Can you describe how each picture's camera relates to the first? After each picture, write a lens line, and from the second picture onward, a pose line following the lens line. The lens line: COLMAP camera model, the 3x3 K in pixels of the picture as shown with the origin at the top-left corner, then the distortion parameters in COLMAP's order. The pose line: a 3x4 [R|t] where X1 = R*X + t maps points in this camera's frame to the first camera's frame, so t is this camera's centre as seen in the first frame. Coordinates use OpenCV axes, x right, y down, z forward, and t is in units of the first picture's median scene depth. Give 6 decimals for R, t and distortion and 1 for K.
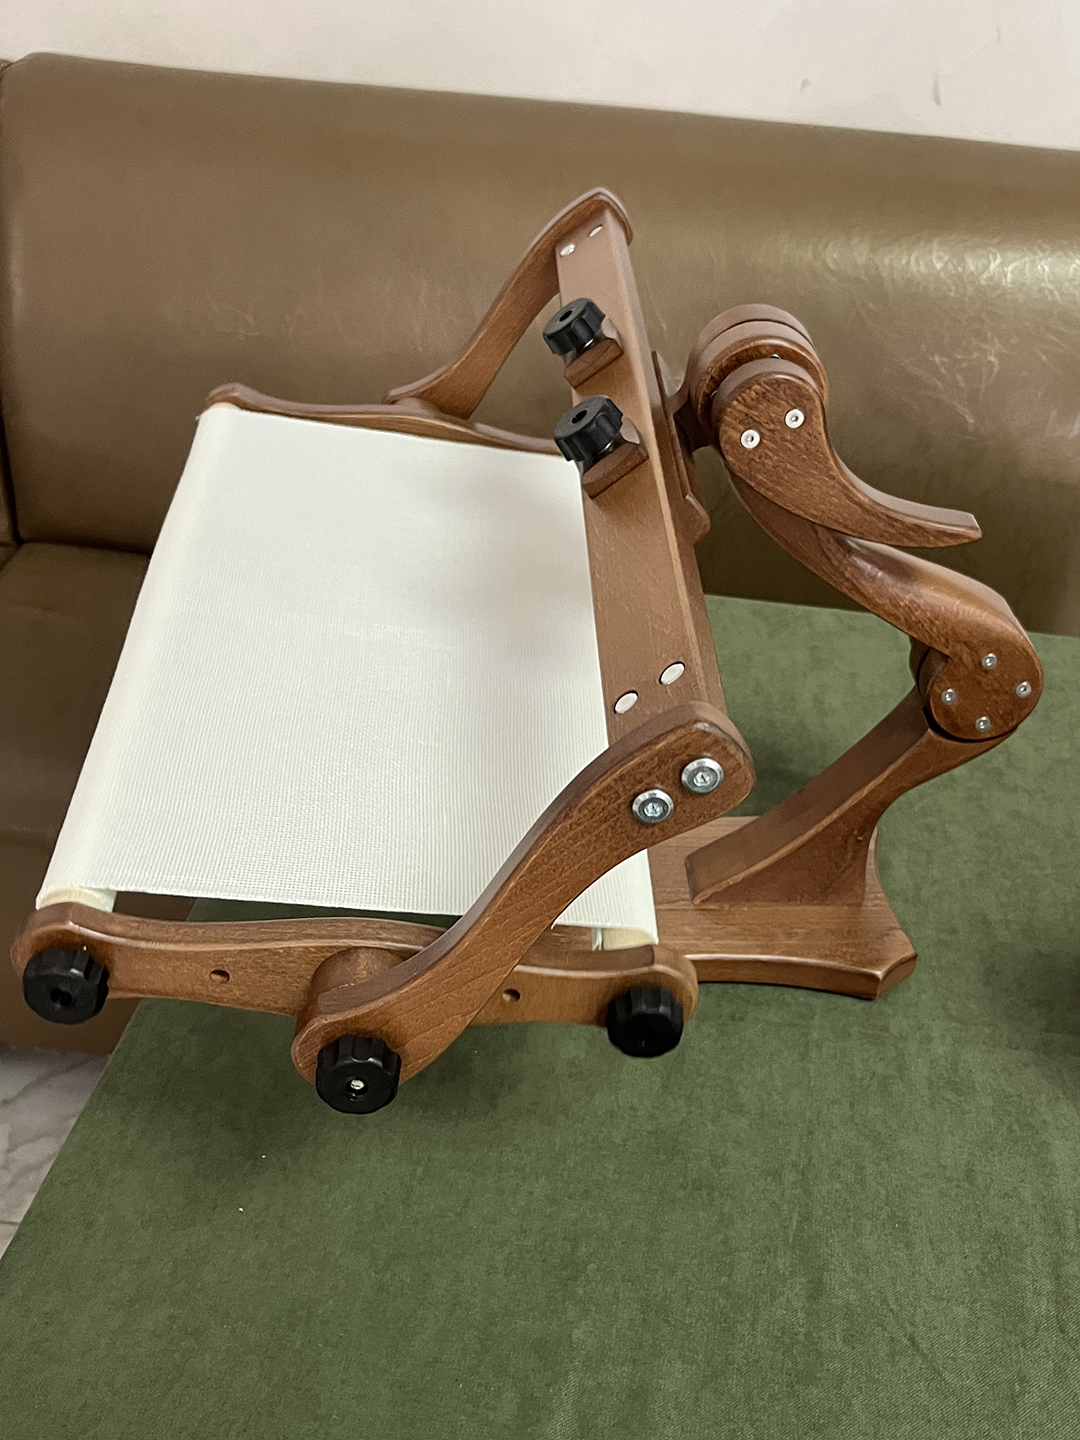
lens RADIAL K [[1461.1, 0, 600.7], [0, 1461.1, 782.4], [0, 0, 1]] dist [0.016648, -0.004683]
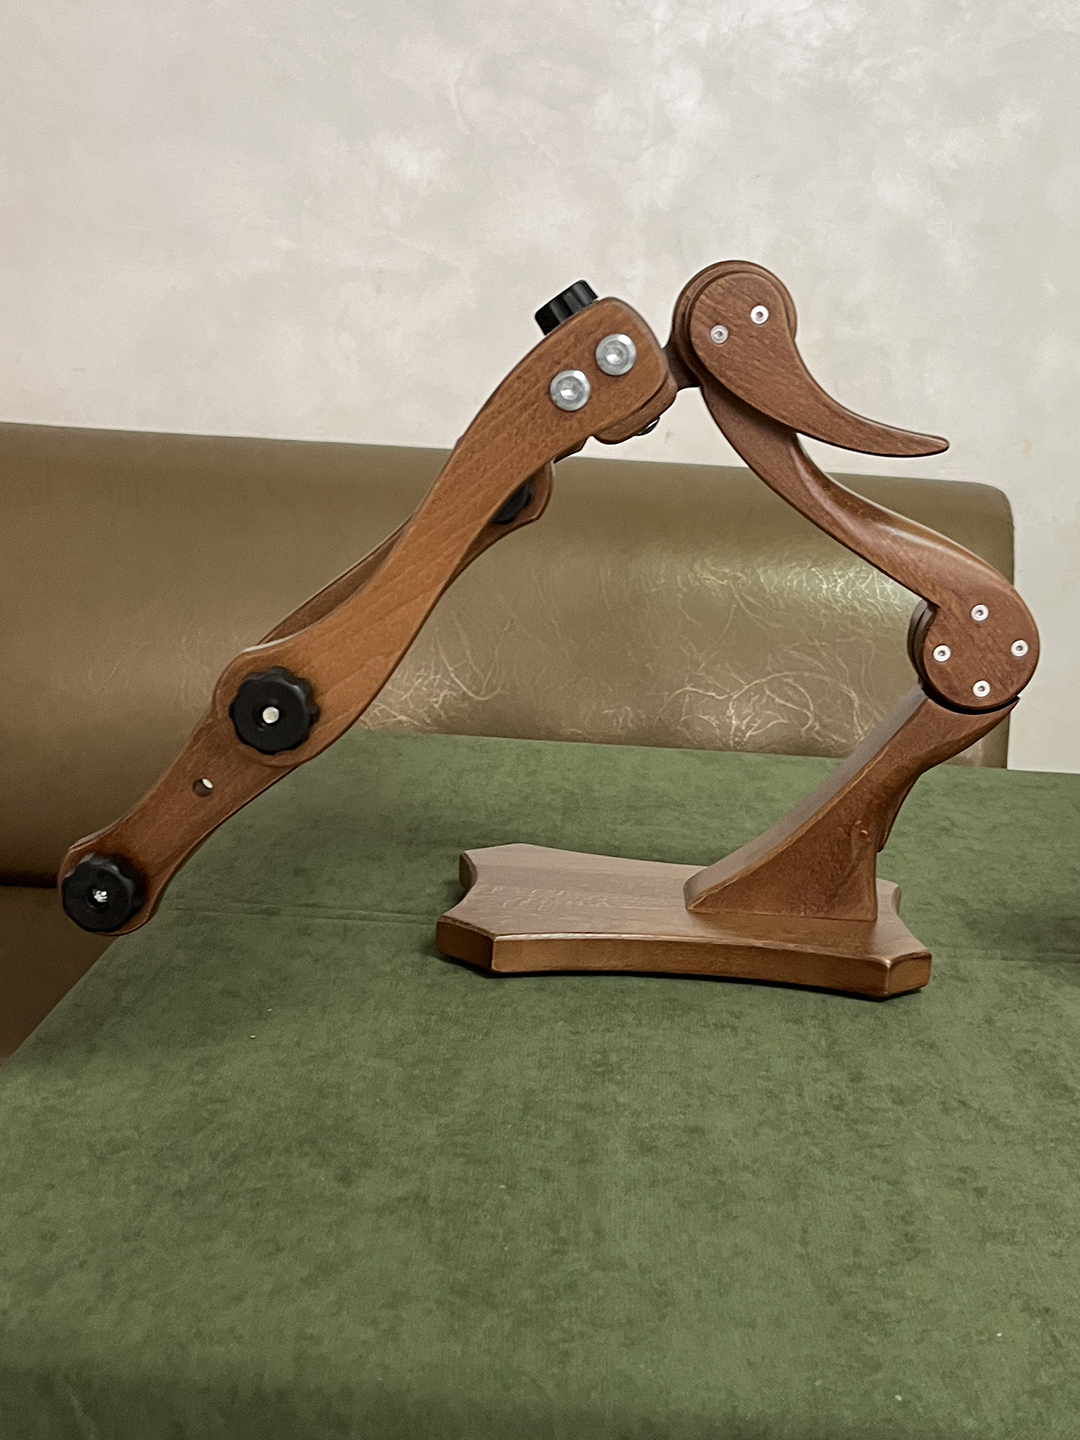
lens RADIAL K [[1605.7, 0, 606.4], [0, 1605.7, 717.2], [0, 0, 1]] dist [0.044448, -0.010576]
pose [[0.997478, 0.016323, -0.069077, 0.102691], [-0.042997, 0.913272, -0.405074, 0.493055], [0.056474, 0.407023, 0.911671, 0.024982]]
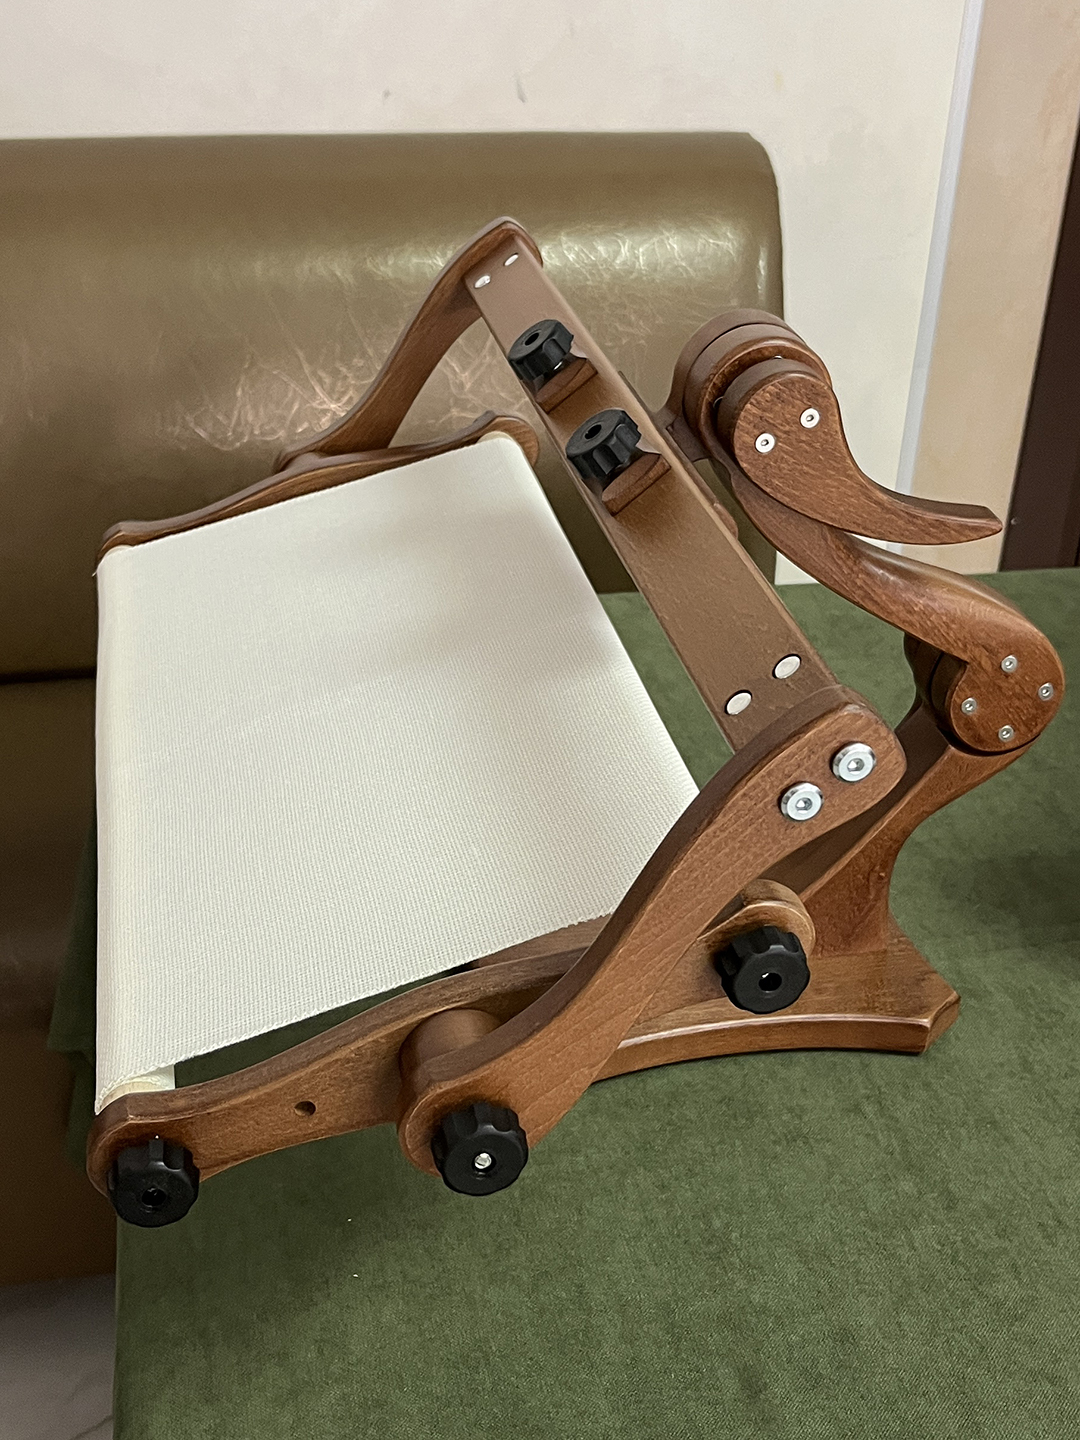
lens RADIAL K [[1684.7, 0, 520.7], [0, 1684.7, 672.7], [0, 0, 1]] dist [0.037895, -0.009718]
pose [[0.991605, -0.087909, 0.094822, -0.166637], [0.100560, 0.985292, -0.138159, 0.046134], [-0.081282, 0.146534, 0.985860, -0.043330]]
